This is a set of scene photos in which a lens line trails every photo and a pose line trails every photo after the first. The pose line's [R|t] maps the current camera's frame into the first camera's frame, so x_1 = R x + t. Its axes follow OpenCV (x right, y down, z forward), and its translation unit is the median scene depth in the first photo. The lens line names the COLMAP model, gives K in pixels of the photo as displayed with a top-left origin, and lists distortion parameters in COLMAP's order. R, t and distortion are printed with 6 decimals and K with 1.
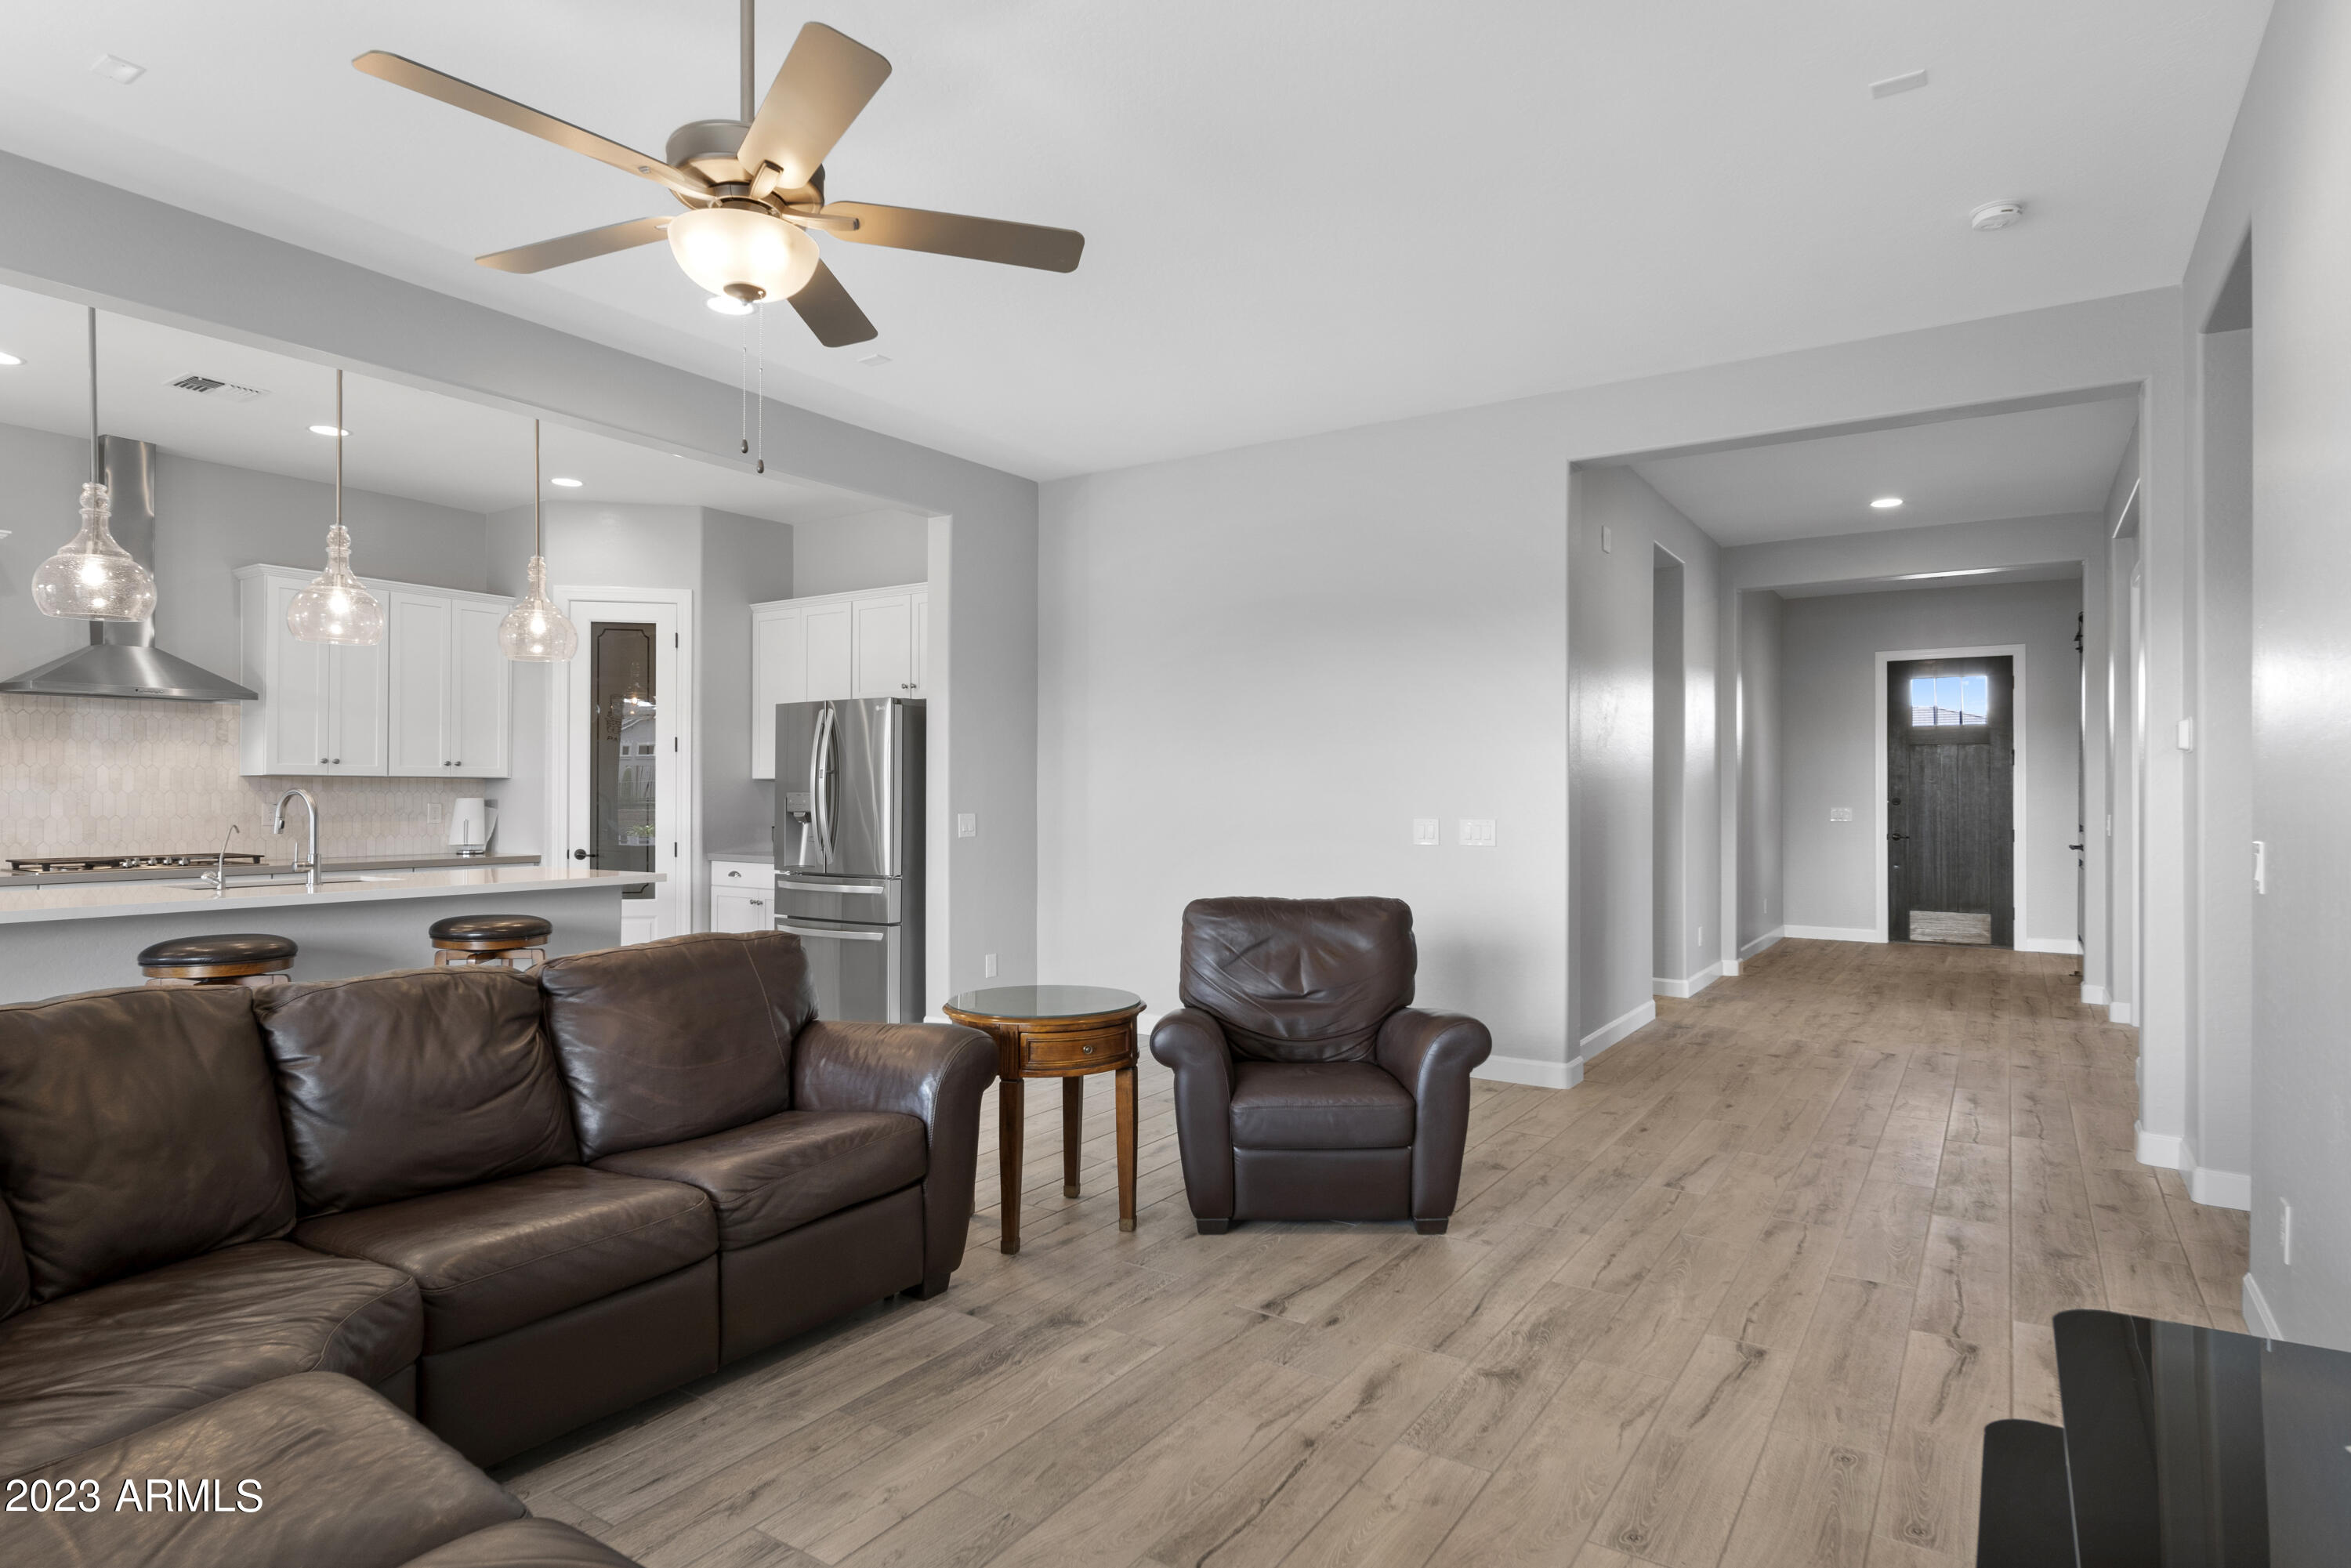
lens RADIAL K [[1265.2, 0, 1175.5], [0, 1265.2, 784.0], [0, 0, 1]] dist [-0.000736, 0.000485]
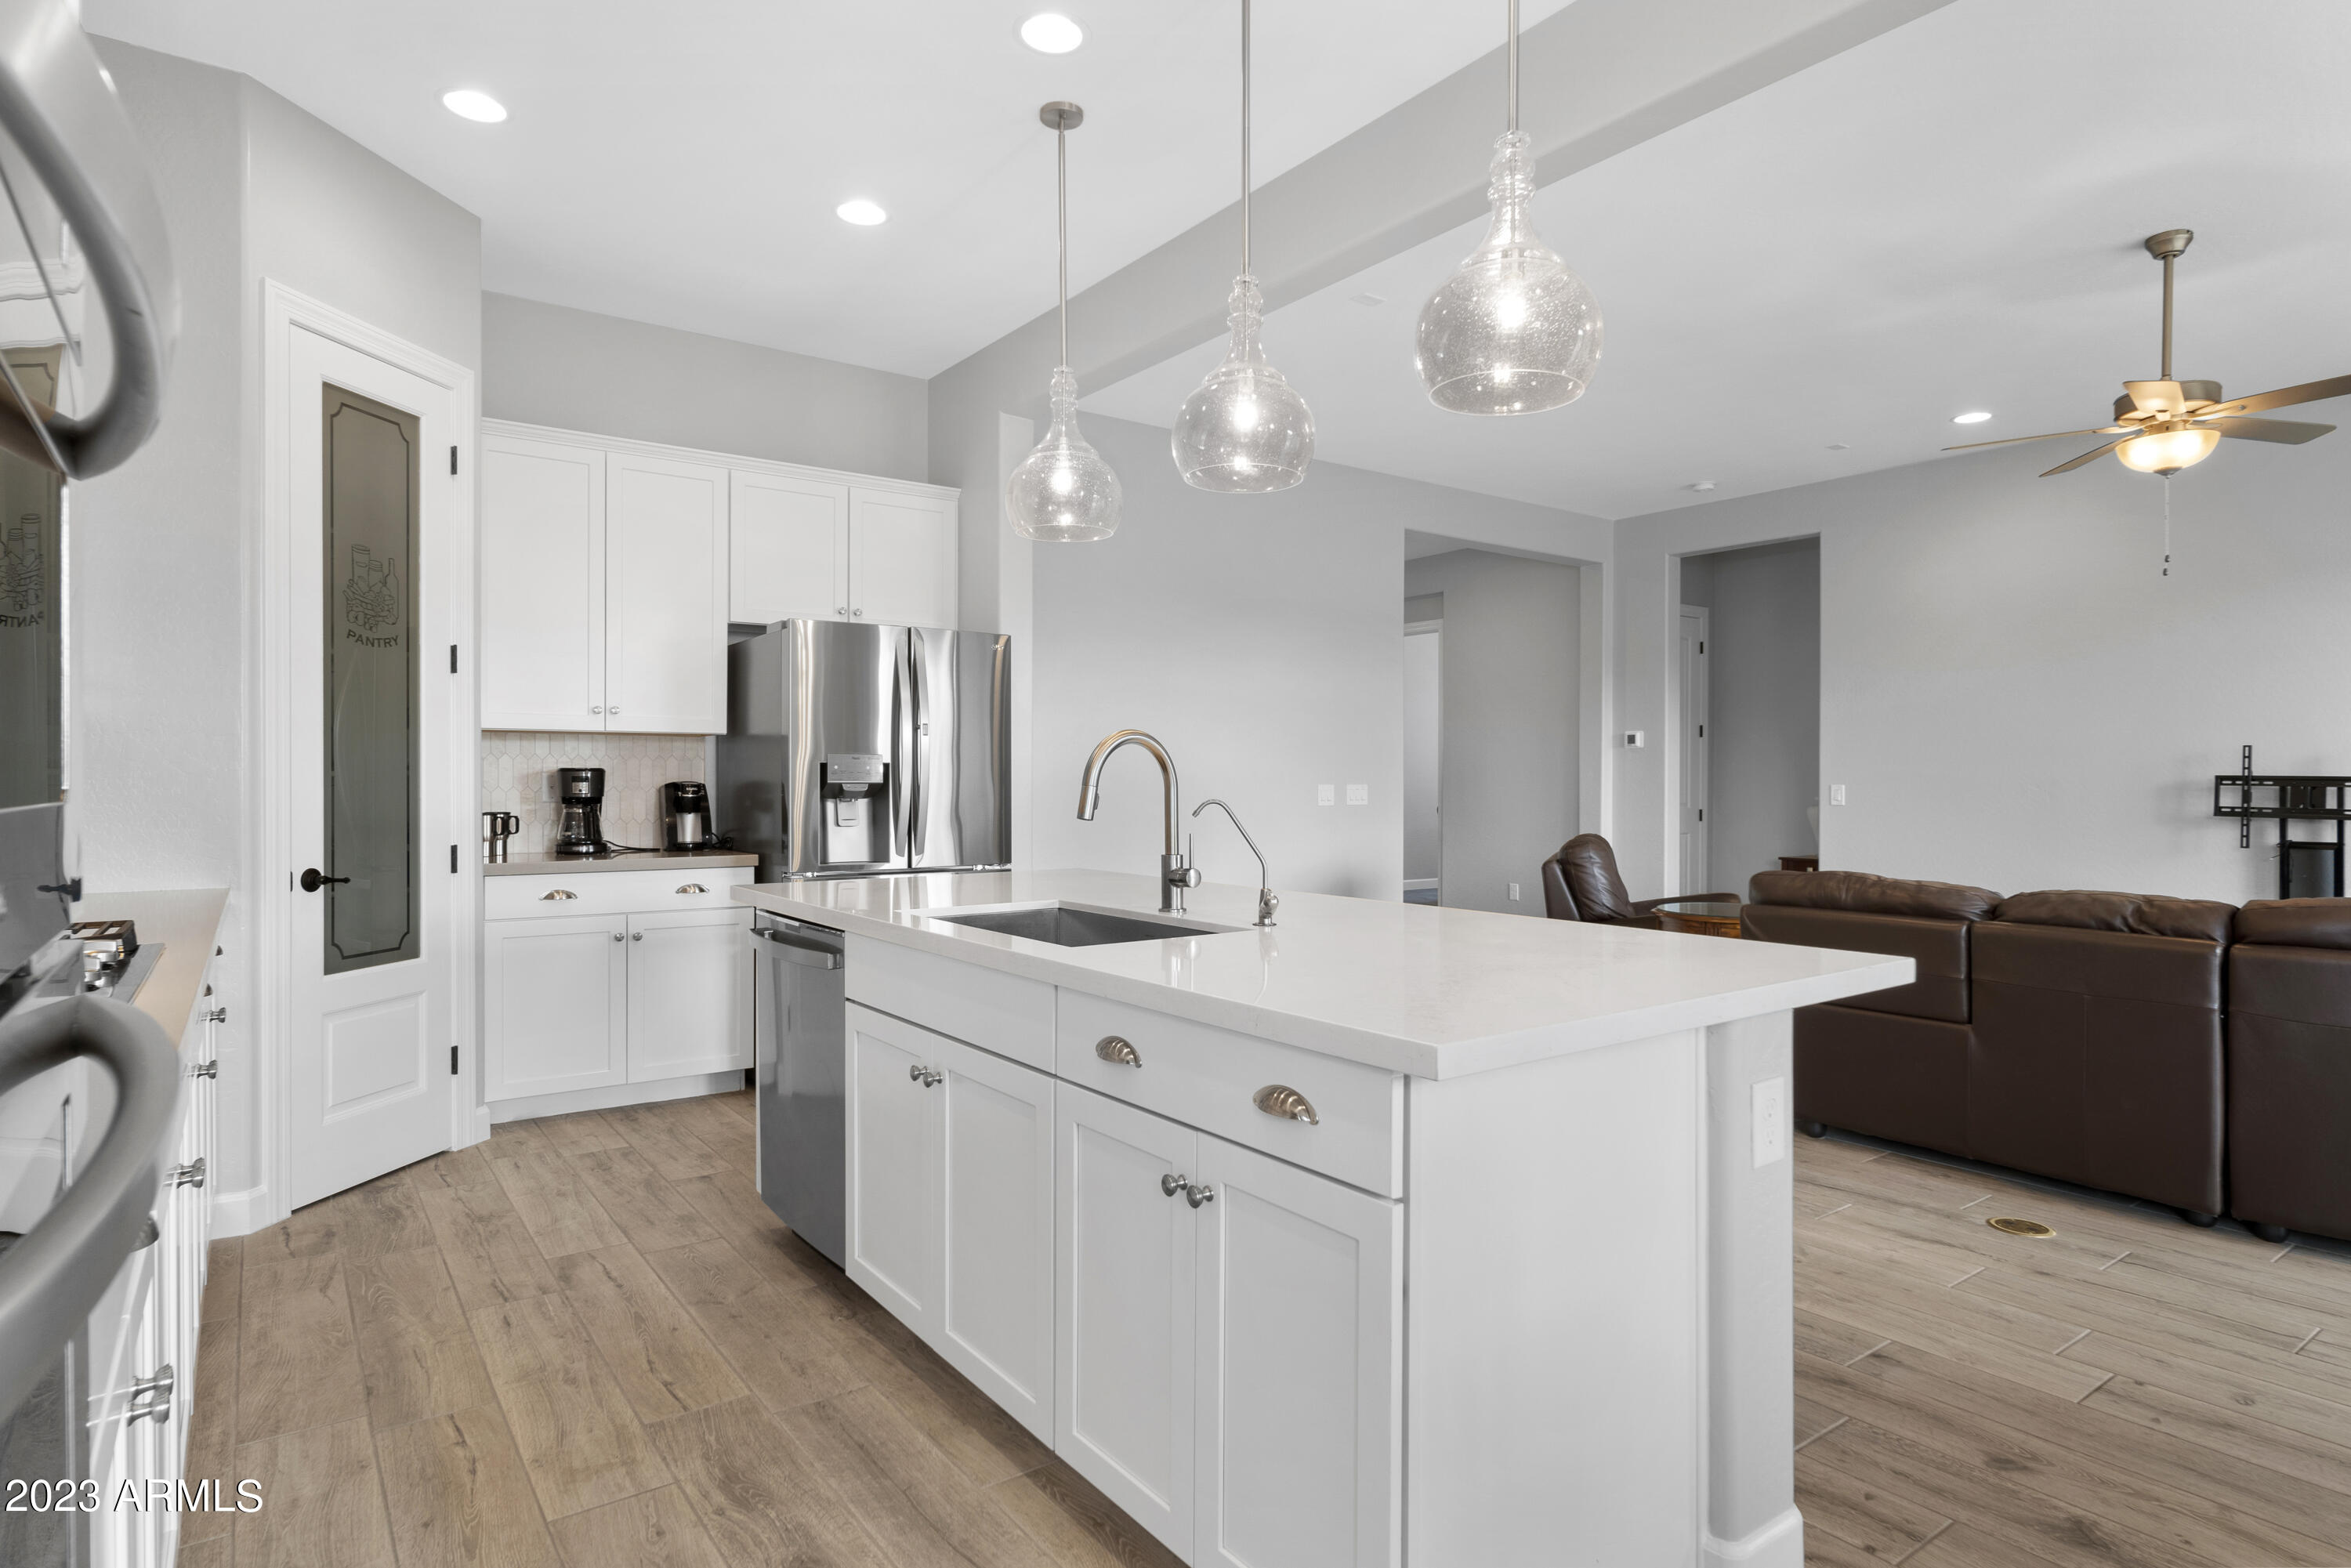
lens RADIAL K [[1265.2, 0, 1175.5], [0, 1265.2, 784.0], [0, 0, 1]] dist [-0.000736, 0.000485]
pose [[0.352812, -0.004414, 0.935684, -0.985994], [-0.008091, 0.999937, 0.007768, 0.017645], [-0.935659, -0.010312, 0.352755, 0.671259]]
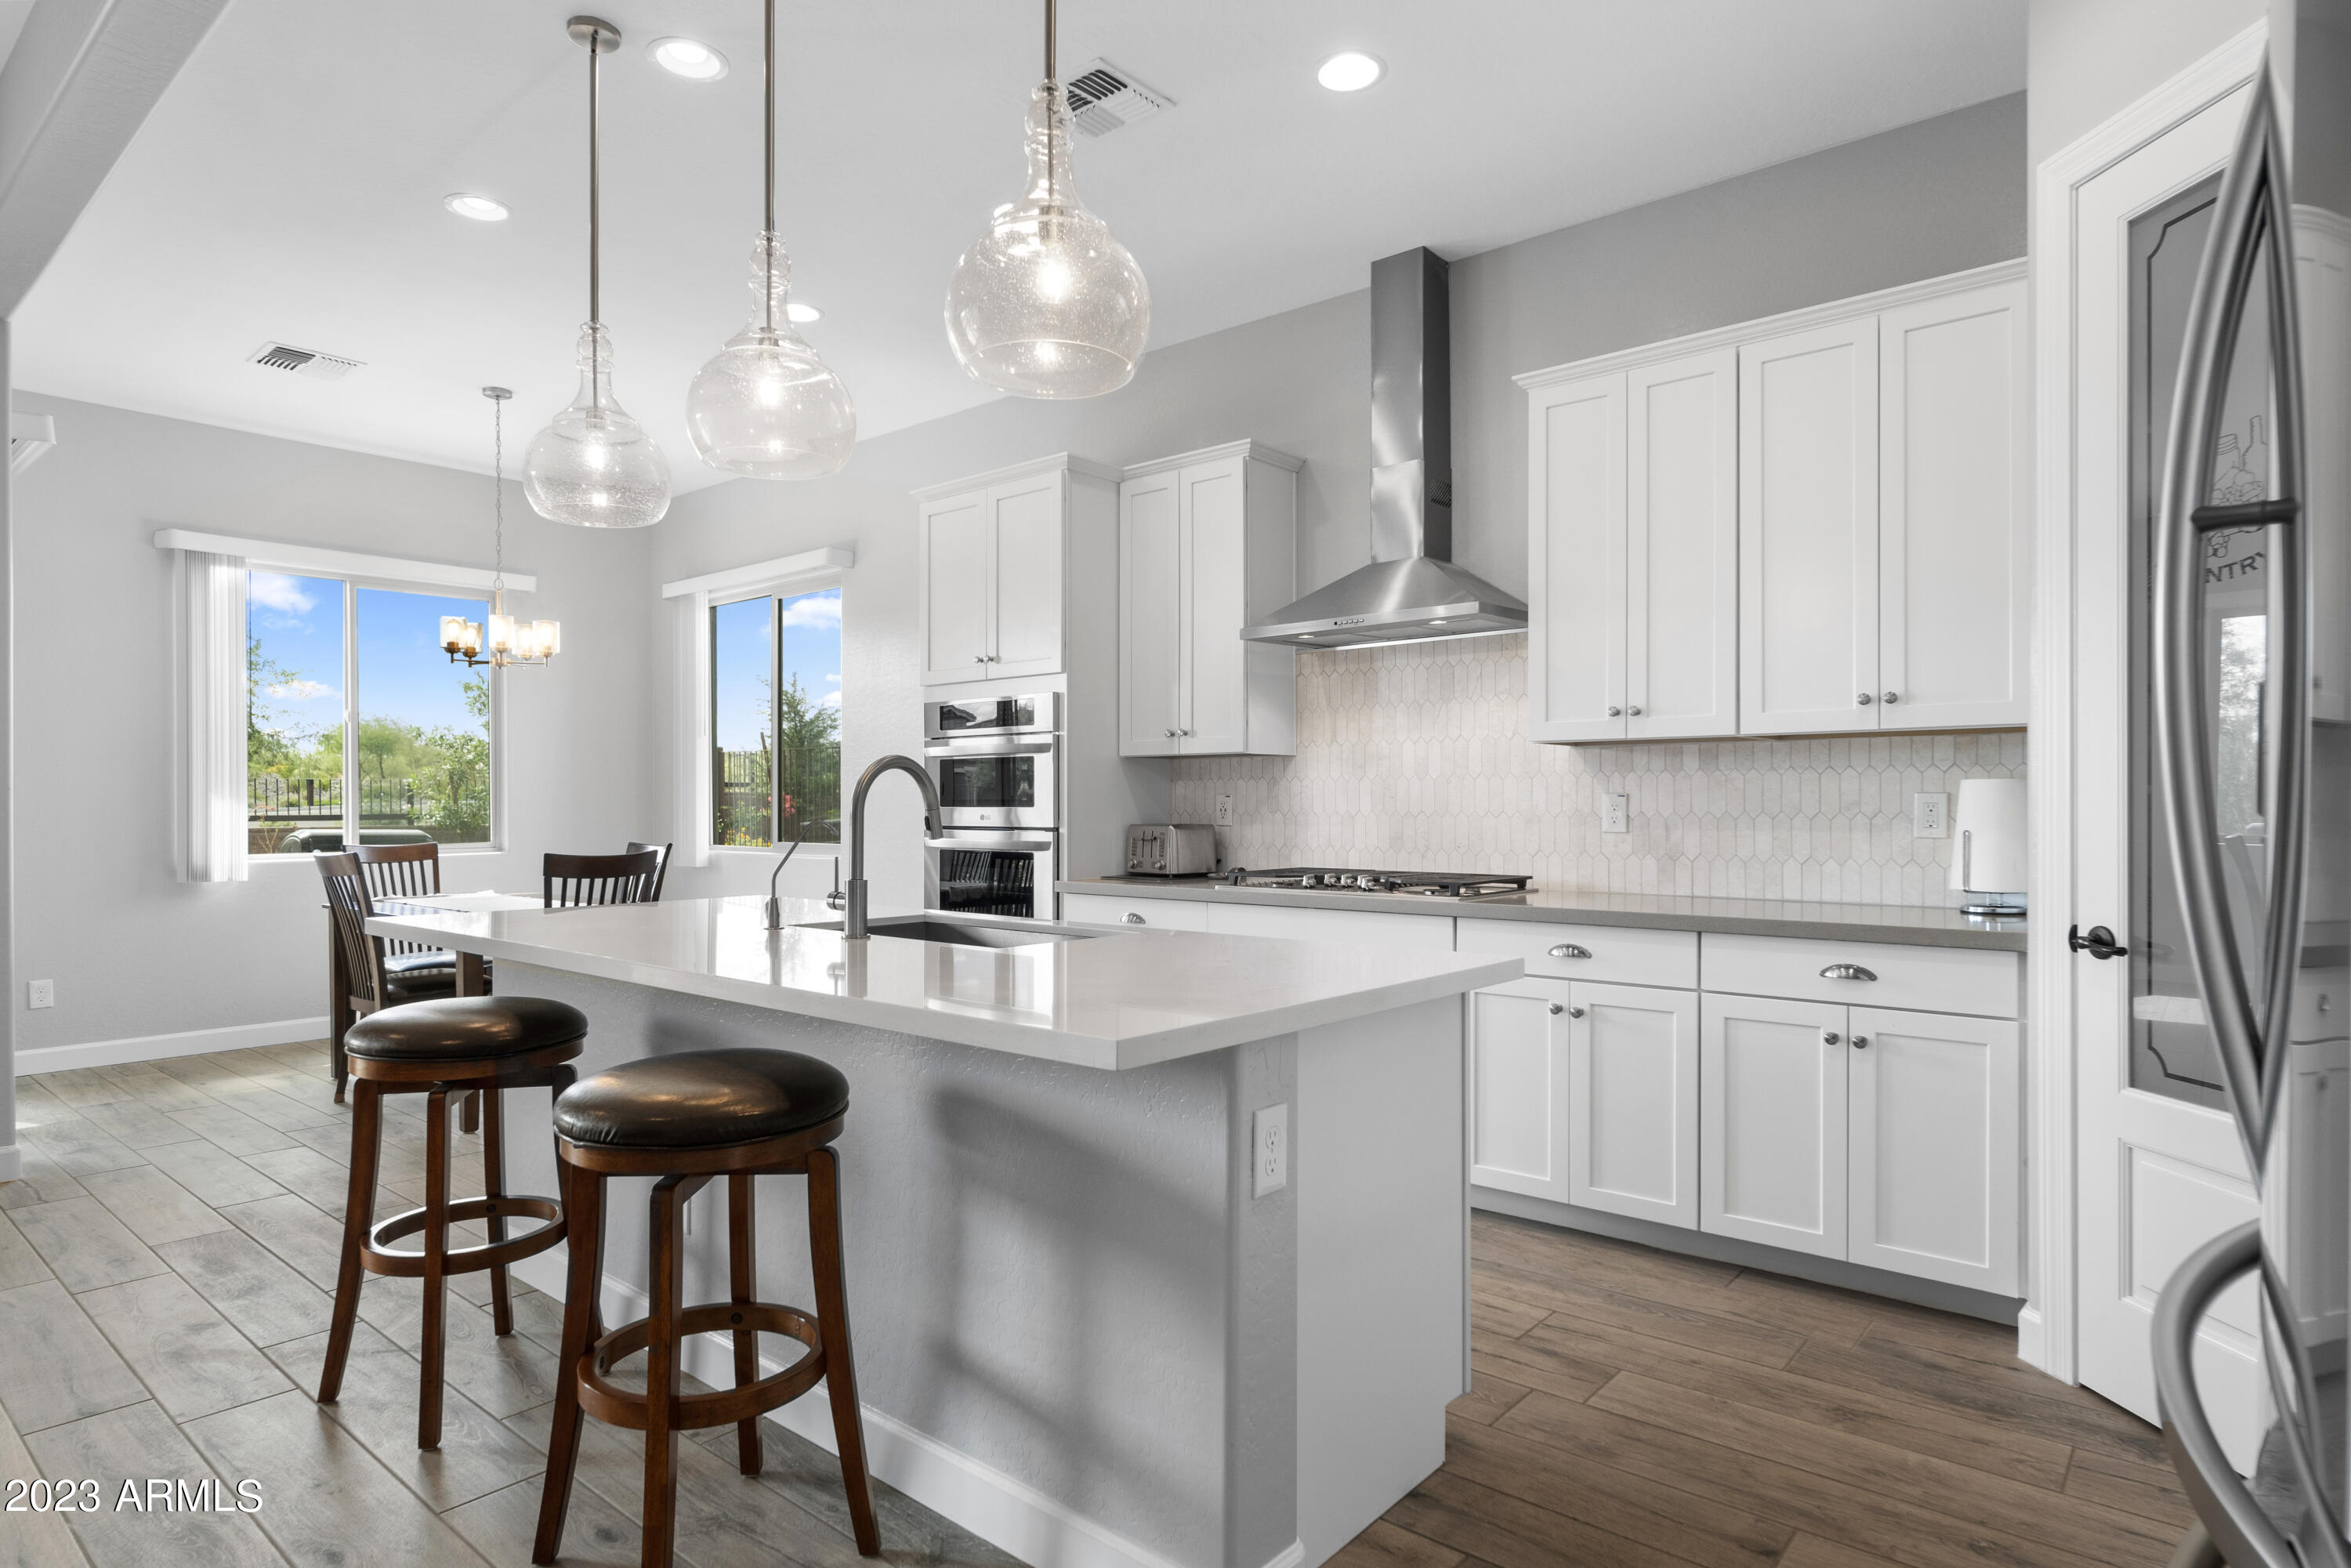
lens RADIAL K [[1289.2, 0, 1166.9], [0, 1289.2, 798.6], [0, 0, 1]] dist [0.001101, 0.000384]
pose [[-0.124571, -0.003801, -0.992203, -0.131741], [0.010799, 0.999928, -0.005186, 0.020952], [0.992152, -0.011361, -0.124521, 0.993909]]
